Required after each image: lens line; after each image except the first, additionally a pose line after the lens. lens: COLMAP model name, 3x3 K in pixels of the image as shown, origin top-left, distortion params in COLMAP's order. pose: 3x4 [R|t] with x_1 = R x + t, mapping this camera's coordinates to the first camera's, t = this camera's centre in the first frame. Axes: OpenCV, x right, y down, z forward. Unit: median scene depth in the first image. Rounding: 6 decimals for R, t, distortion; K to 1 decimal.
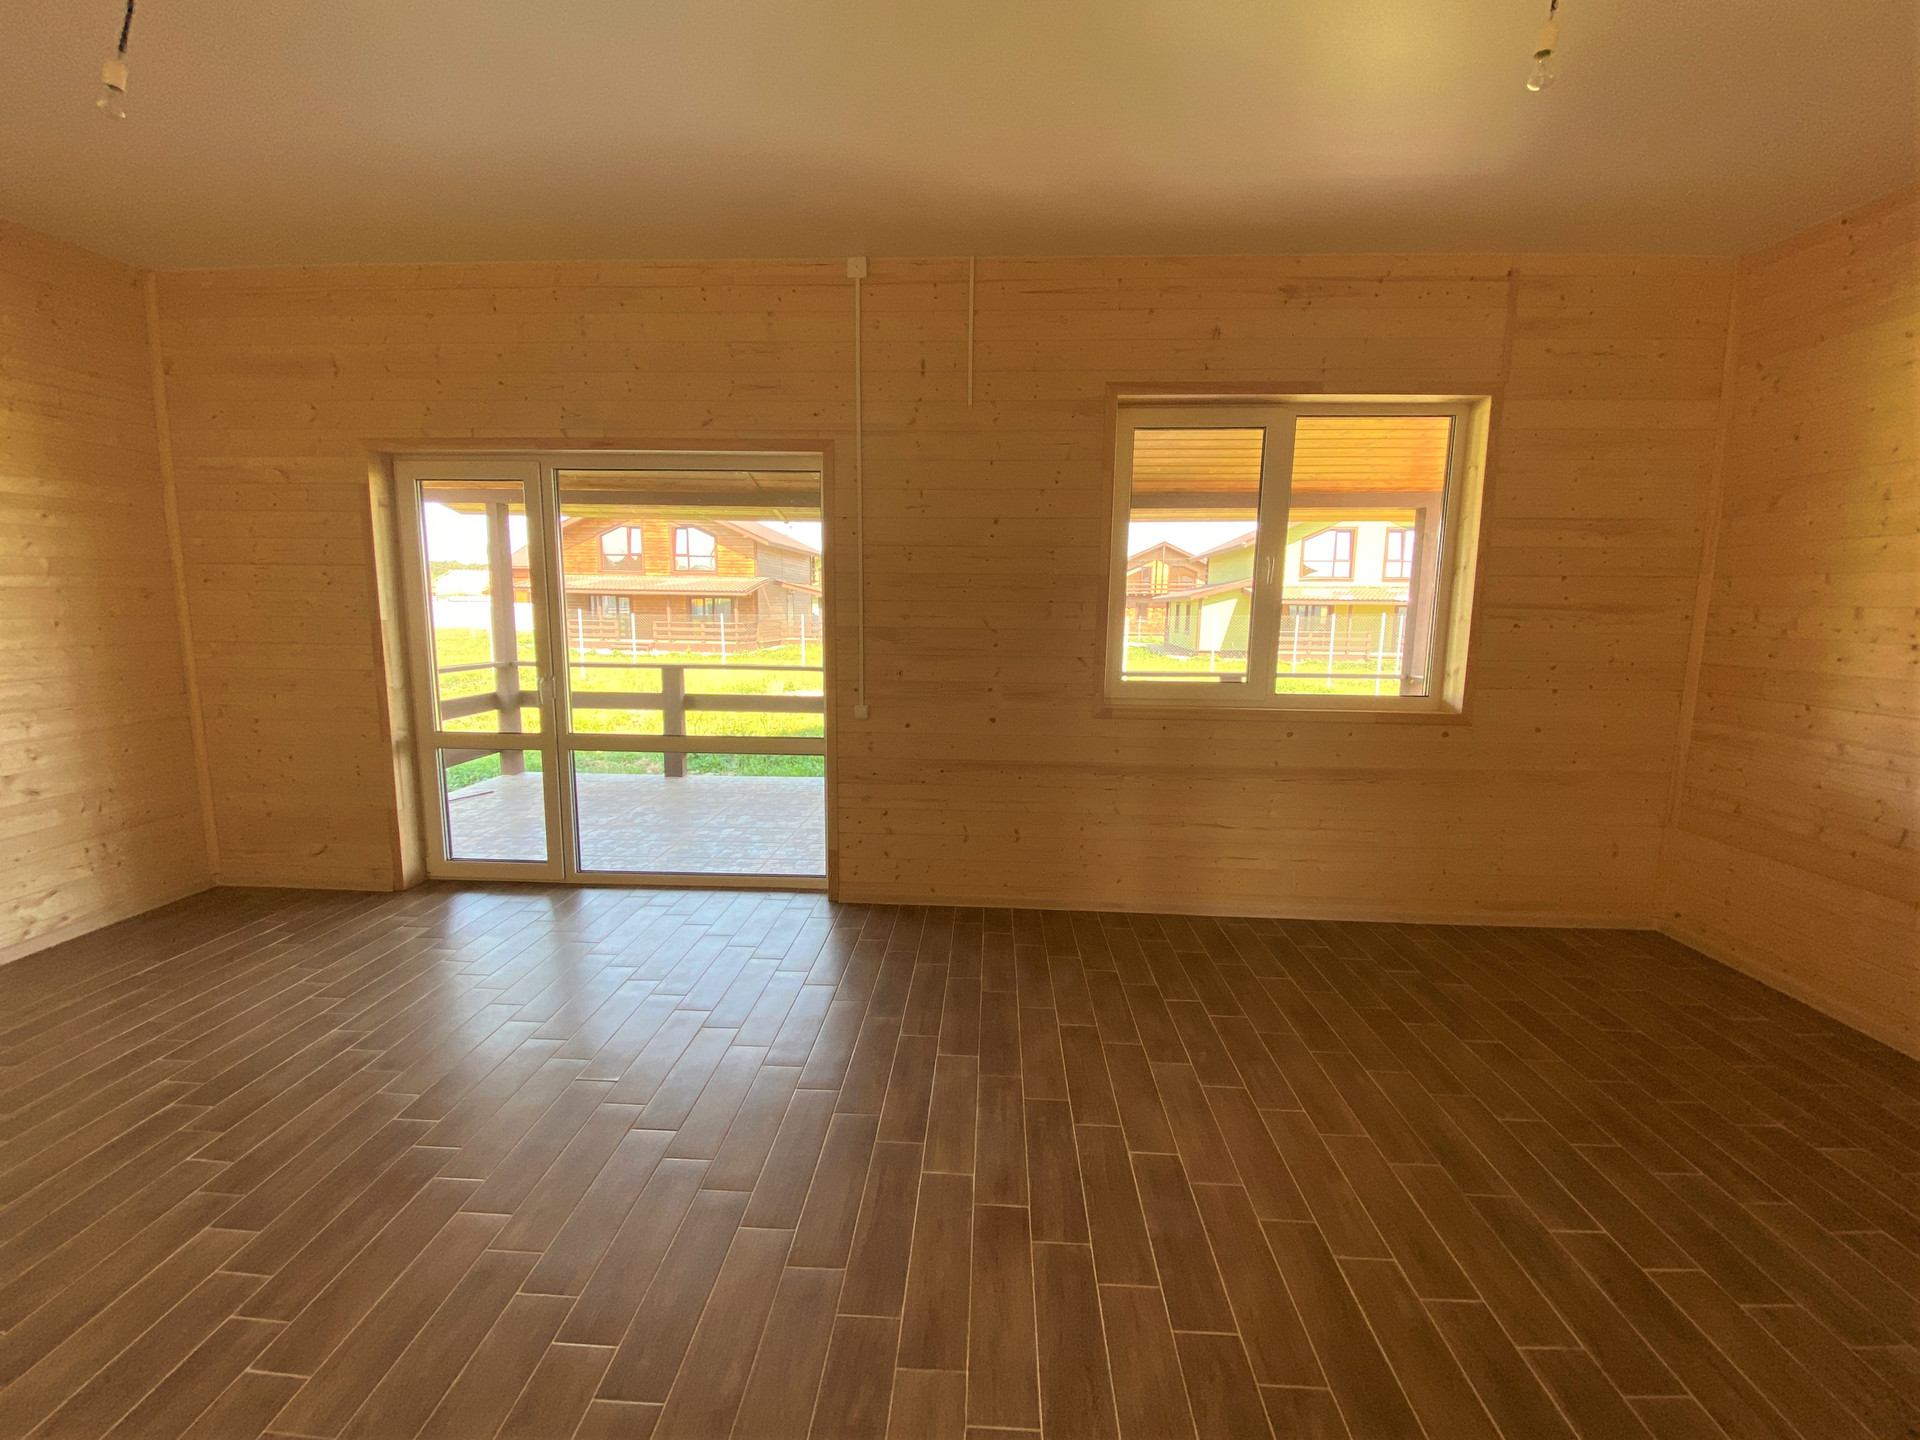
lens RADIAL K [[789.4, 0, 954.5], [0, 789.4, 725.3], [0, 0, 1]] dist [0.048487, -0.033842]
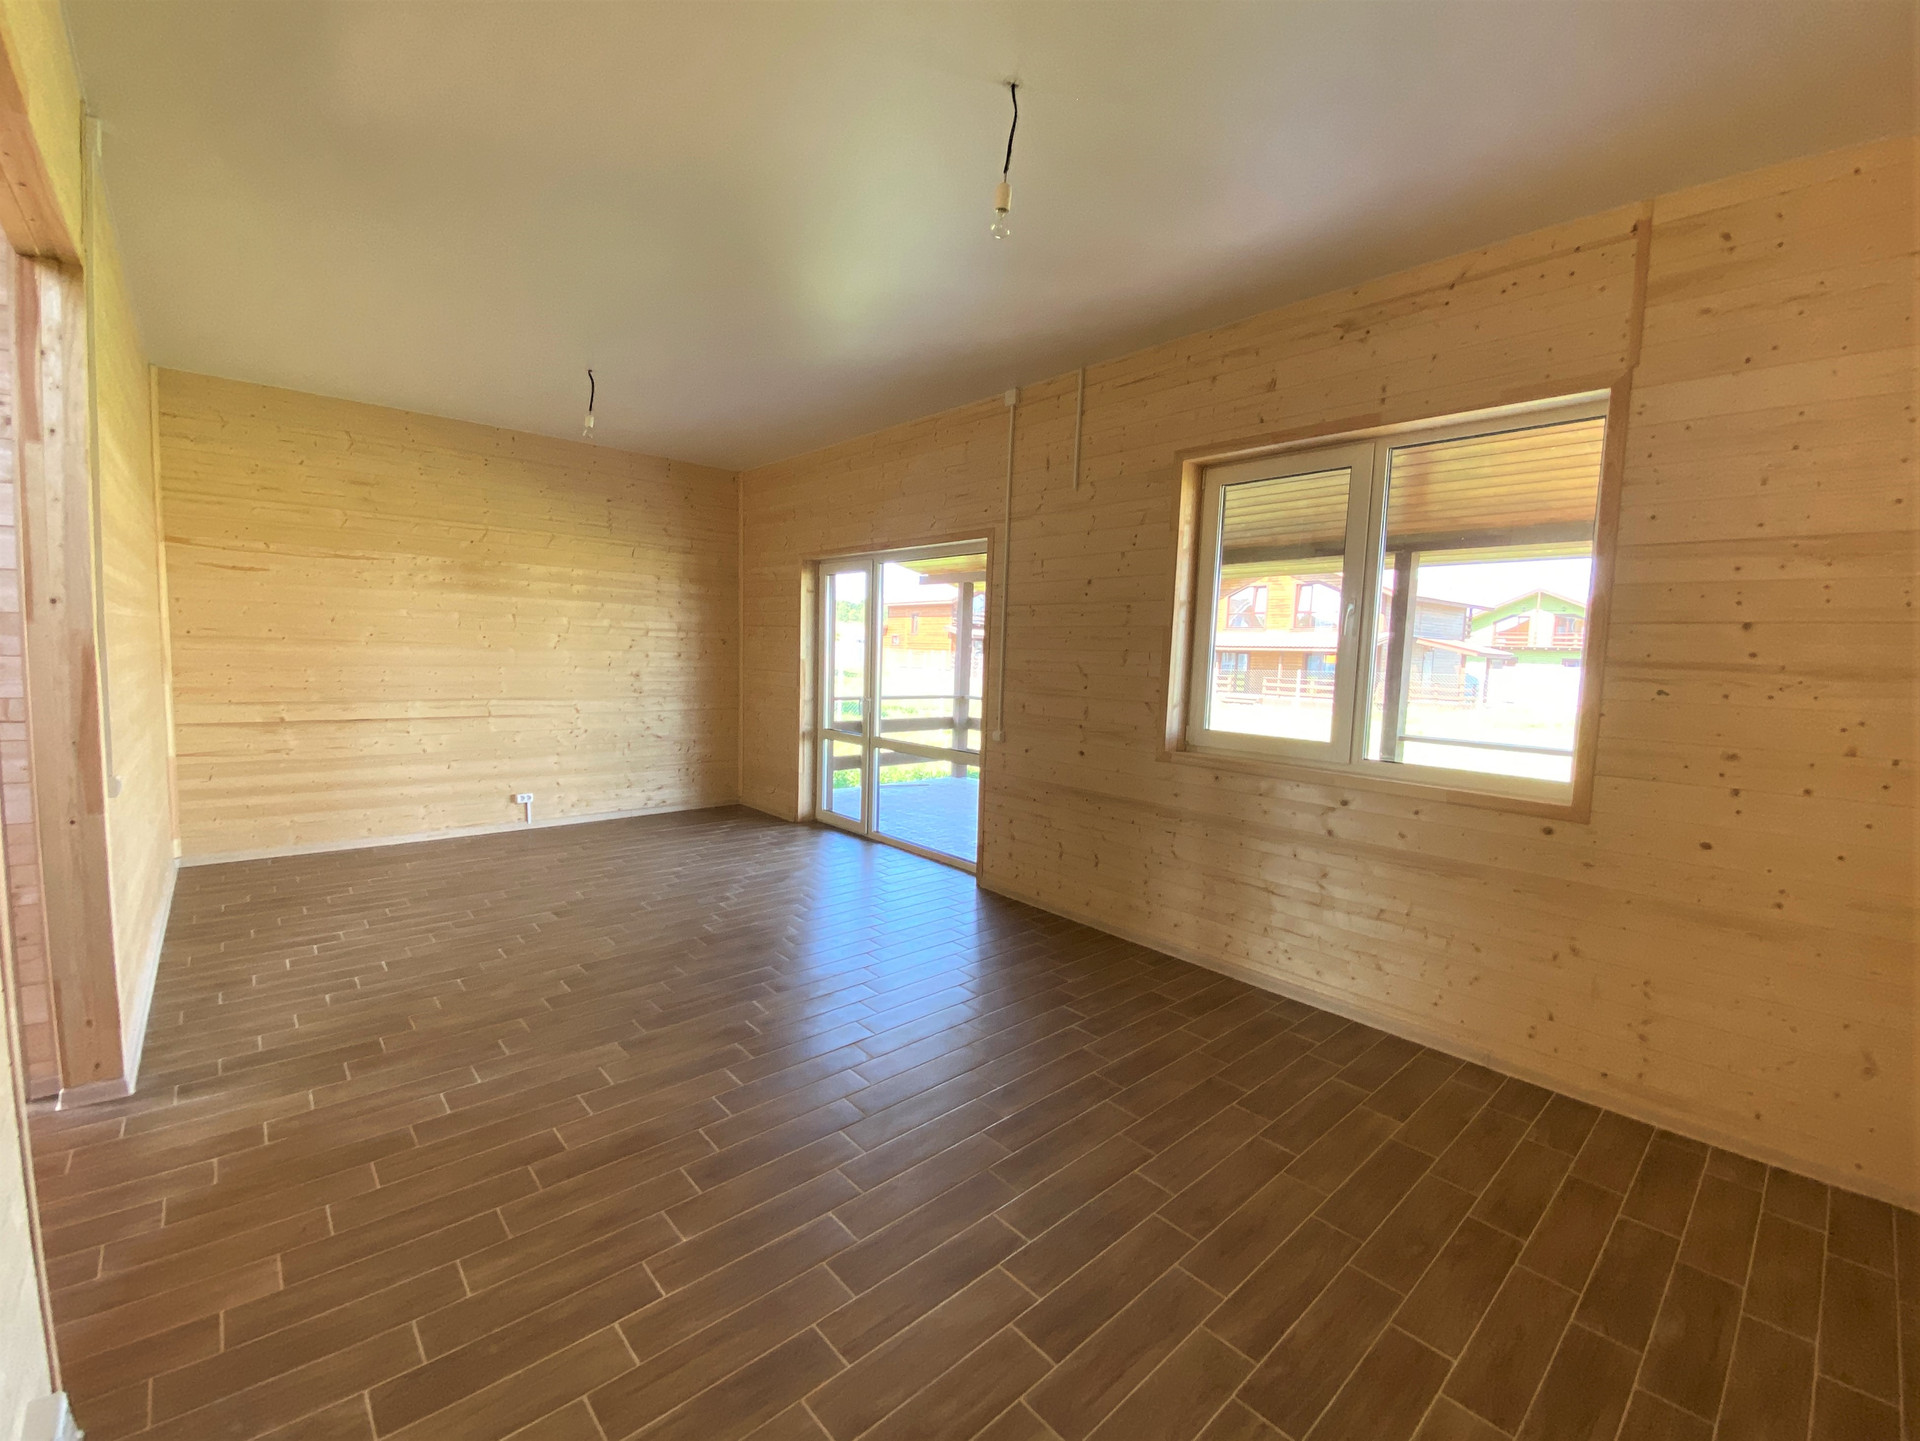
lens RADIAL K [[789.4, 0, 954.5], [0, 789.4, 725.8], [0, 0, 1]] dist [0.048487, -0.033842]
pose [[0.706699, 0.077440, -0.703263, 0.697233], [-0.126627, 0.991786, -0.018035, -0.002326], [0.696091, 0.101797, 0.710701, 0.055148]]
